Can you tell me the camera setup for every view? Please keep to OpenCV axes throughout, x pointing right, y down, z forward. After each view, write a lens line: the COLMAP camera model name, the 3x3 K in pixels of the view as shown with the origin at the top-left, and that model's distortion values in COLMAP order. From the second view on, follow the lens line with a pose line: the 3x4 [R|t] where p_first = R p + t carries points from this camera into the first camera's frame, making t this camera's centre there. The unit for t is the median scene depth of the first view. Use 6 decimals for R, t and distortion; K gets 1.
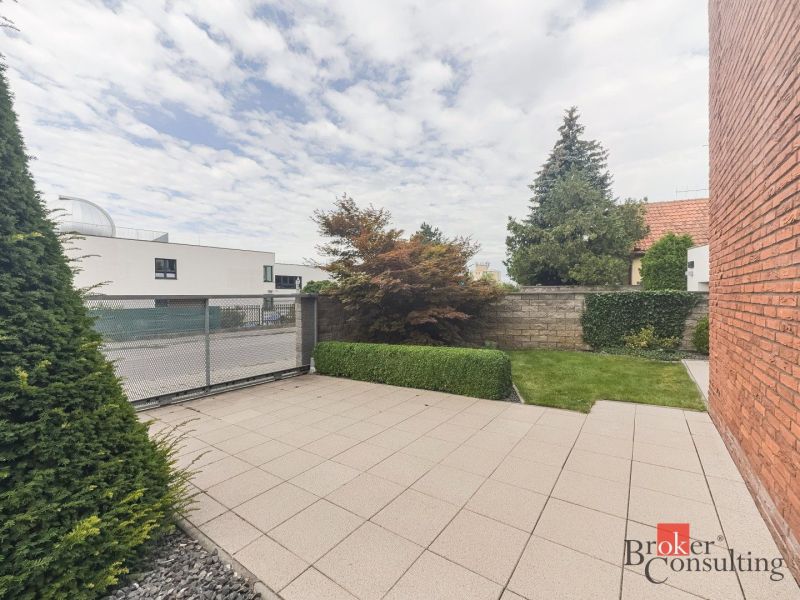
lens RADIAL K [[328.3, 0, 400.0], [0, 328.3, 300.0], [0, 0, 1]] dist [0.000218, -0.000075]
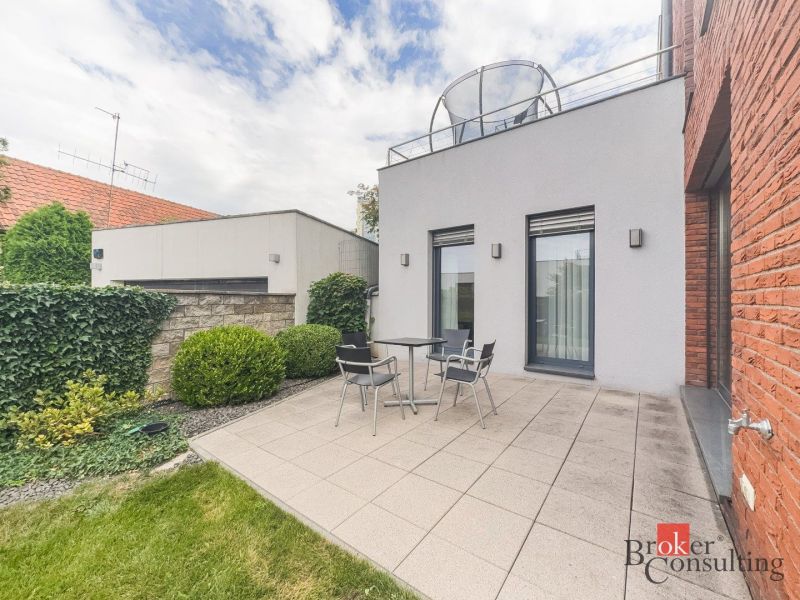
lens RADIAL K [[328.3, 0, 400.0], [0, 328.3, 300.0], [0, 0, 1]] dist [0.000218, -0.000075]
pose [[0.017797, 0.008618, 0.999804, 0.348878], [0.004553, 0.999952, -0.008700, -0.004002], [-0.999831, 0.004707, 0.017756, 0.585904]]
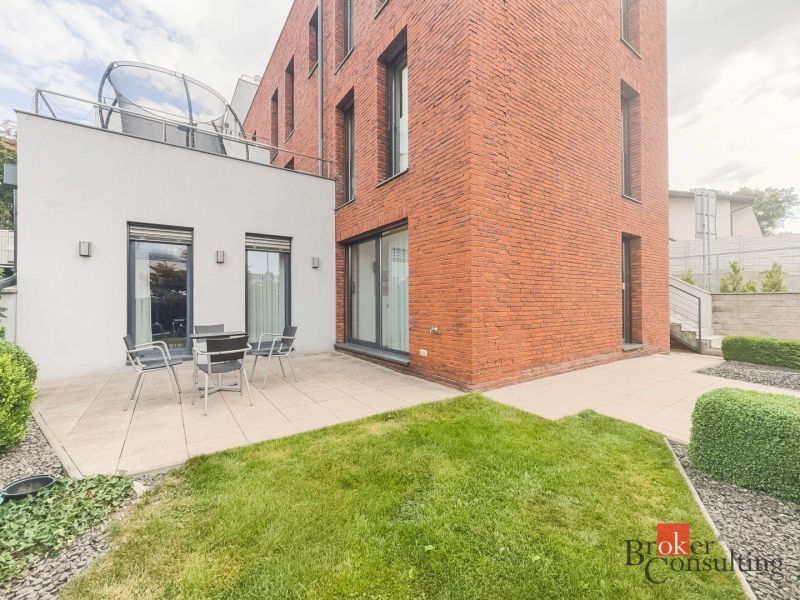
lens RADIAL K [[328.3, 0, 400.0], [0, 328.3, 300.0], [0, 0, 1]] dist [0.000218, -0.000075]
pose [[-0.946347, 0.012933, 0.322894, 0.376054], [0.013614, 0.999907, -0.000151, 0.000889], [-0.322866, 0.004253, -0.946435, 1.064786]]
